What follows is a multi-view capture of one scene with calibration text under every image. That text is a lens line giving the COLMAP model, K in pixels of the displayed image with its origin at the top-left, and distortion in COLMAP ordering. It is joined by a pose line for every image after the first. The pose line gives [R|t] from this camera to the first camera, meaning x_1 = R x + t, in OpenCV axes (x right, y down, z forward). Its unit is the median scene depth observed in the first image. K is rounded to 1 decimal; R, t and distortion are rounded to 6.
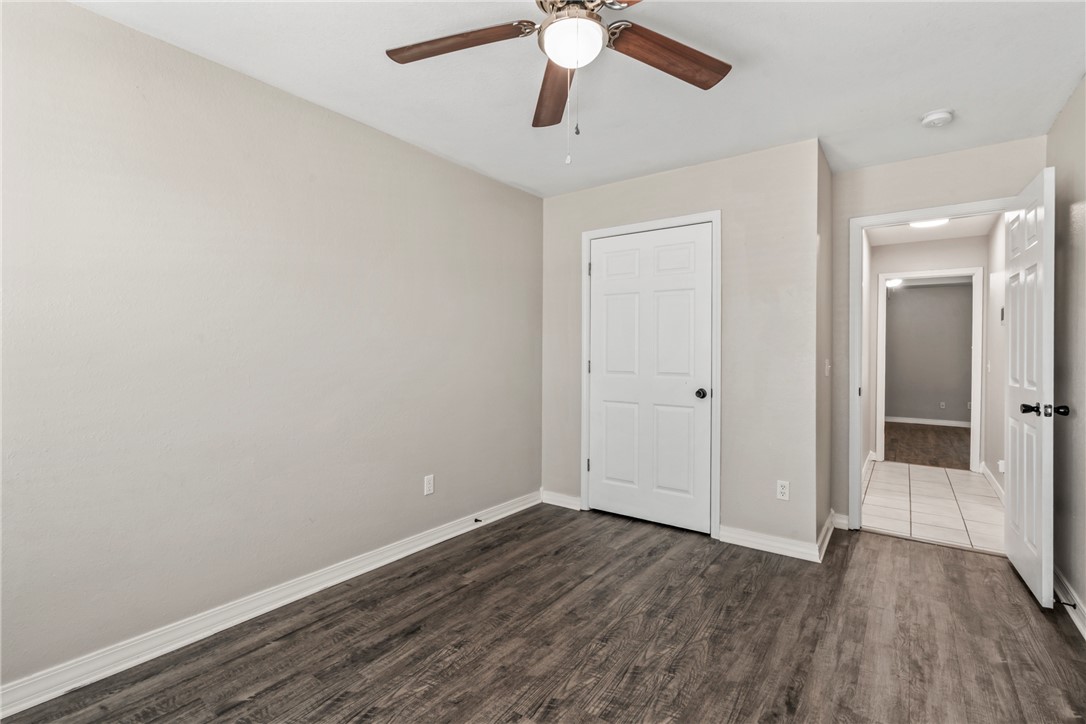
lens RADIAL K [[504.1, 0, 543.7], [0, 504.1, 353.9], [0, 0, 1]] dist [-0.000916, 0.000065]
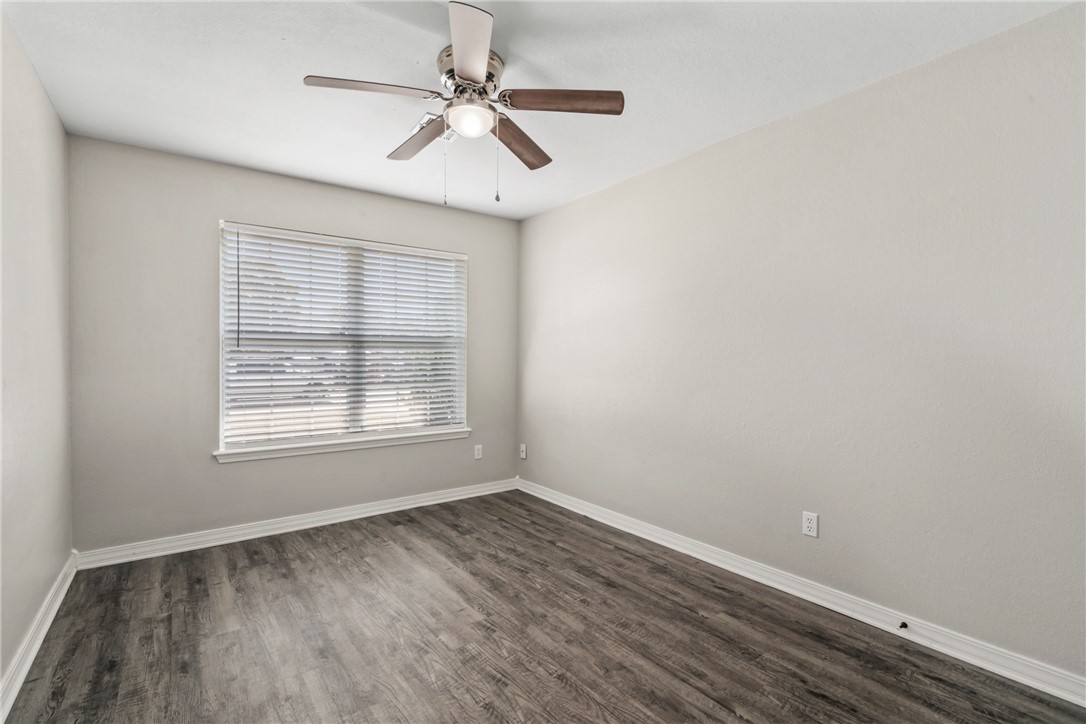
lens RADIAL K [[504.1, 0, 543.7], [0, 504.1, 353.9], [0, 0, 1]] dist [-0.000916, 0.000065]
pose [[-0.302180, -0.010909, -0.953188, 0.877166], [-0.002531, 0.999940, -0.010641, -0.003782], [0.953247, -0.000803, -0.302190, 1.091907]]
